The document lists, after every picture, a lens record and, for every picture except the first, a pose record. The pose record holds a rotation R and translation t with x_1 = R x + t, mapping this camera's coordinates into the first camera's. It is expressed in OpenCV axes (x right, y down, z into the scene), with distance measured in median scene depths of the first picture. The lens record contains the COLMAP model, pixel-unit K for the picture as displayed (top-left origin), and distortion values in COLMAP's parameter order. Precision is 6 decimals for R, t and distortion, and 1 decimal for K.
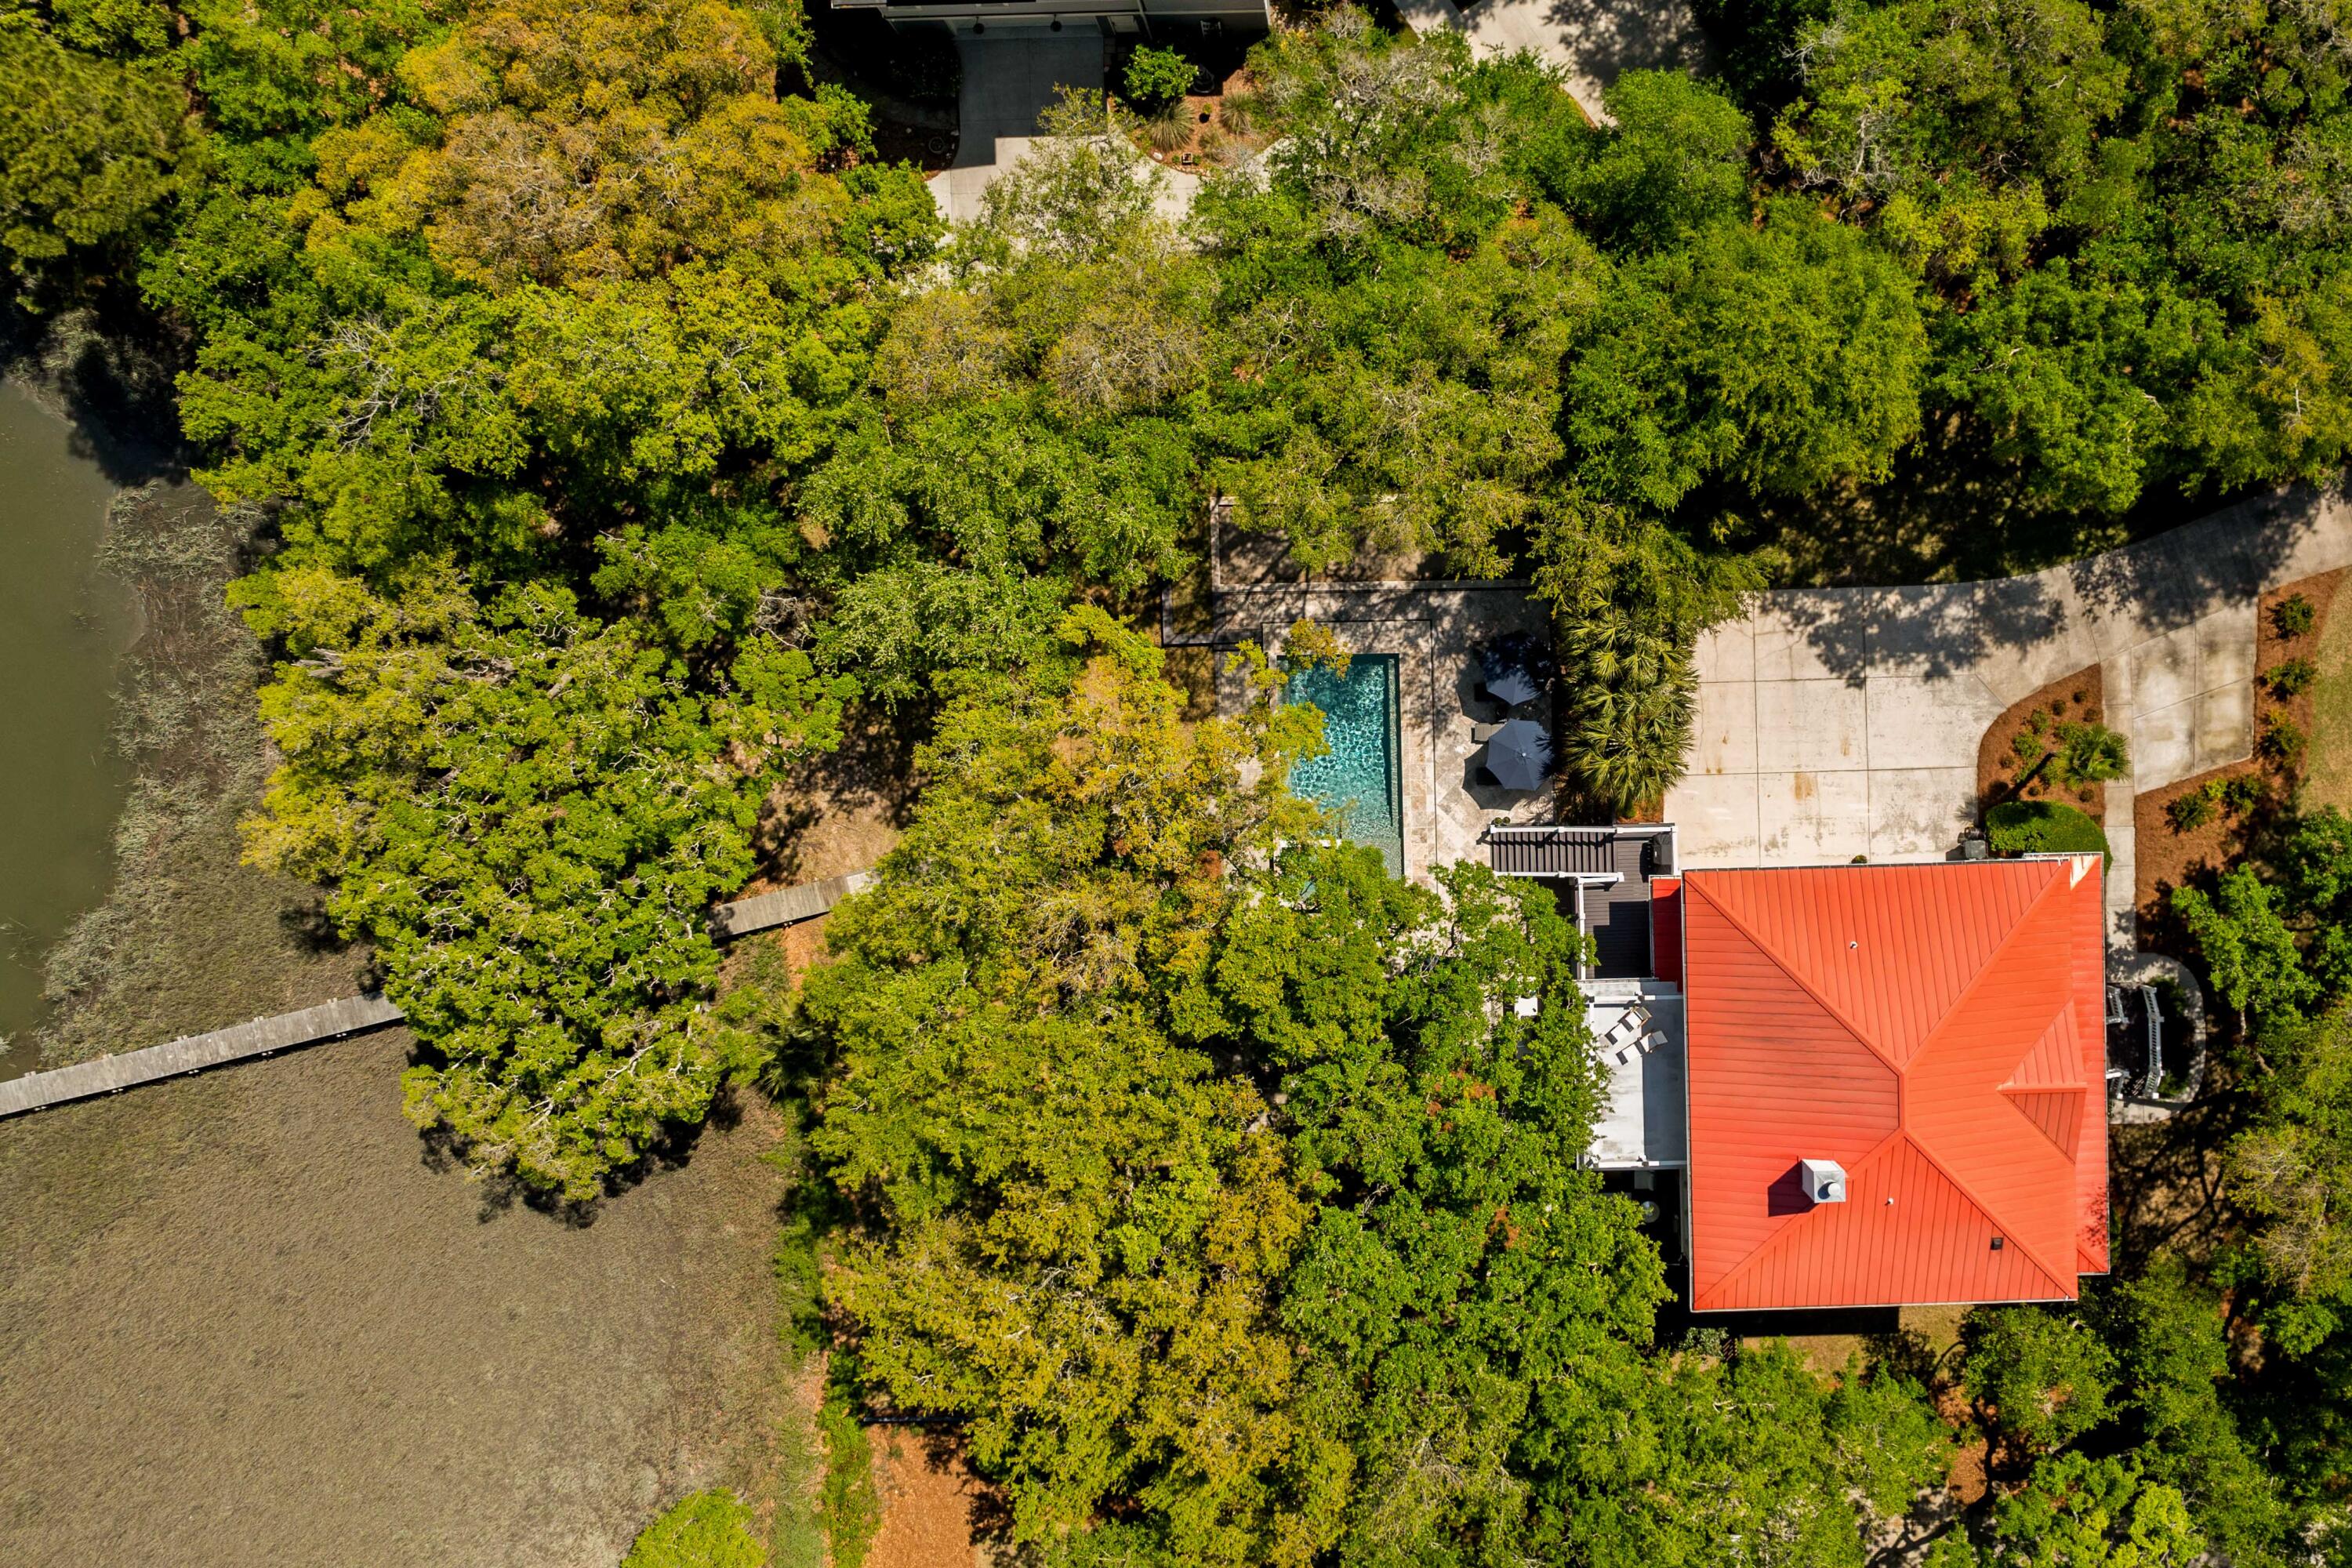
lens RADIAL K [[1952.6, 0, 1176.0], [0, 1952.6, 784.0], [0, 0, 1]] dist [-0.021795, -0.006226]
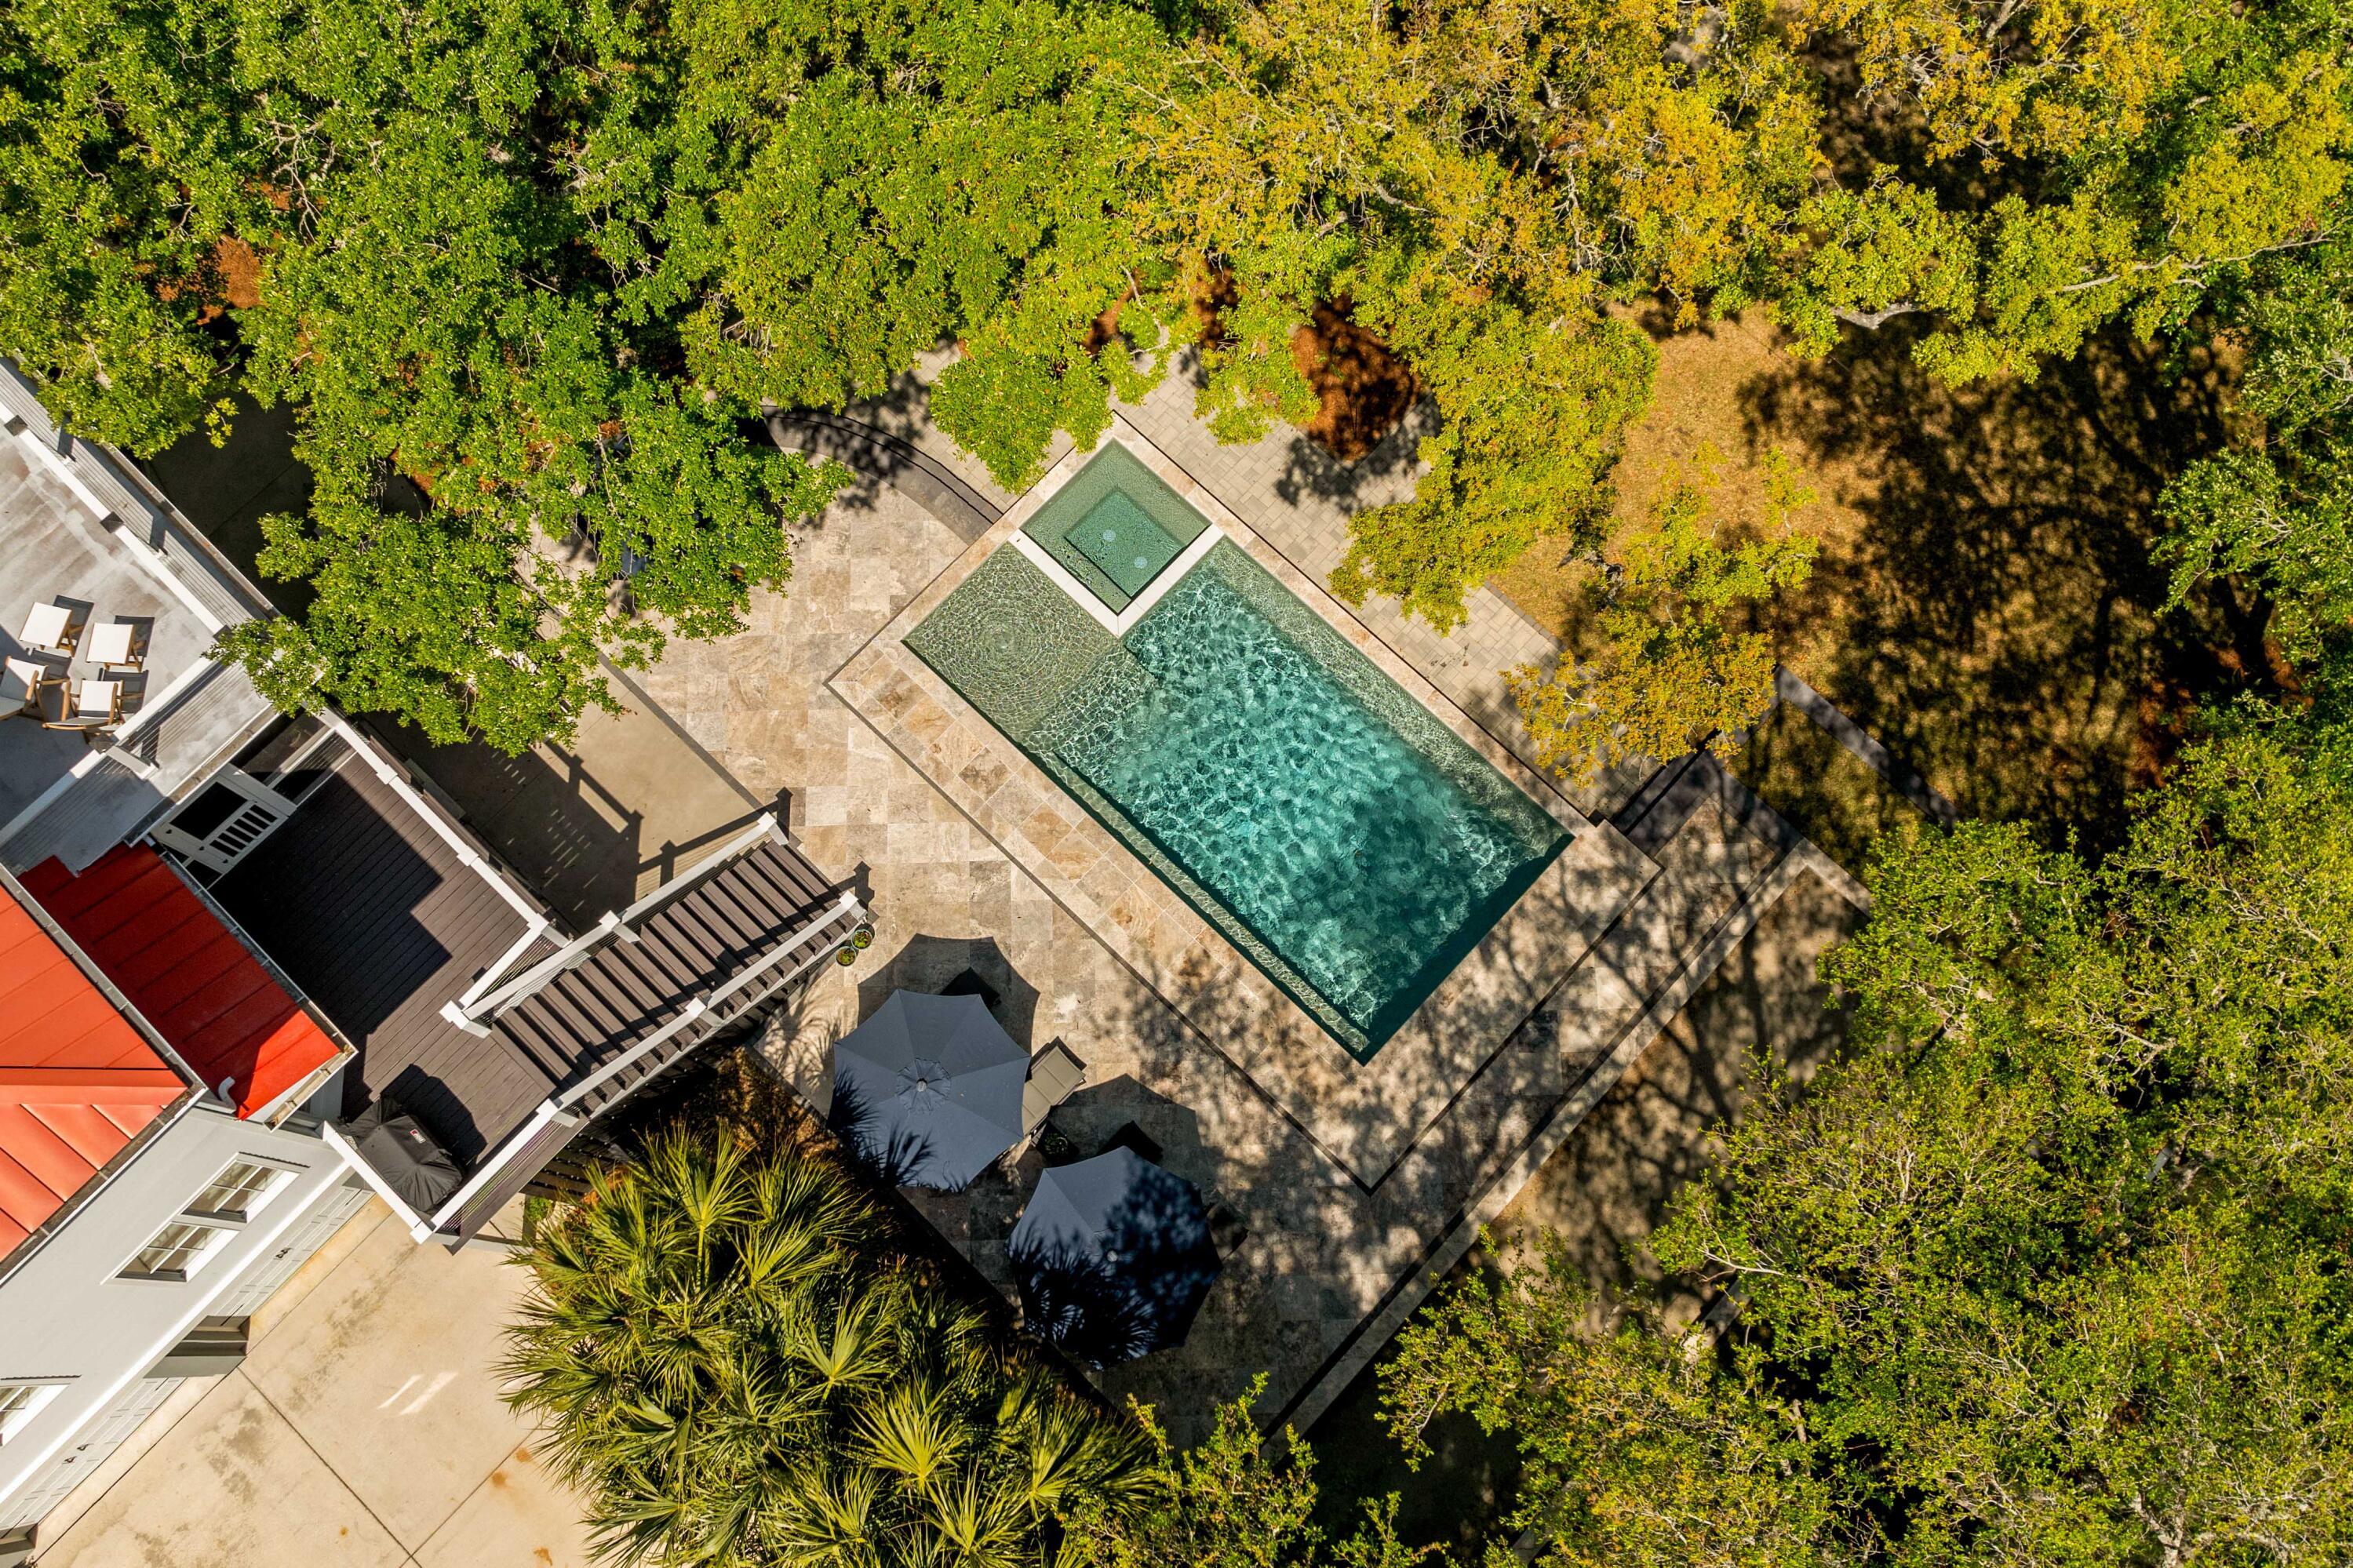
lens RADIAL K [[1703.3, 0, 1222.7], [0, 1703.3, 814.5], [0, 0, 1]] dist [-0.011112, -0.007686]
pose [[-0.696702, 0.704614, -0.134630, 0.142724], [-0.716815, -0.676484, 0.168954, -0.069788], [0.027973, 0.214216, 0.976386, 0.671338]]
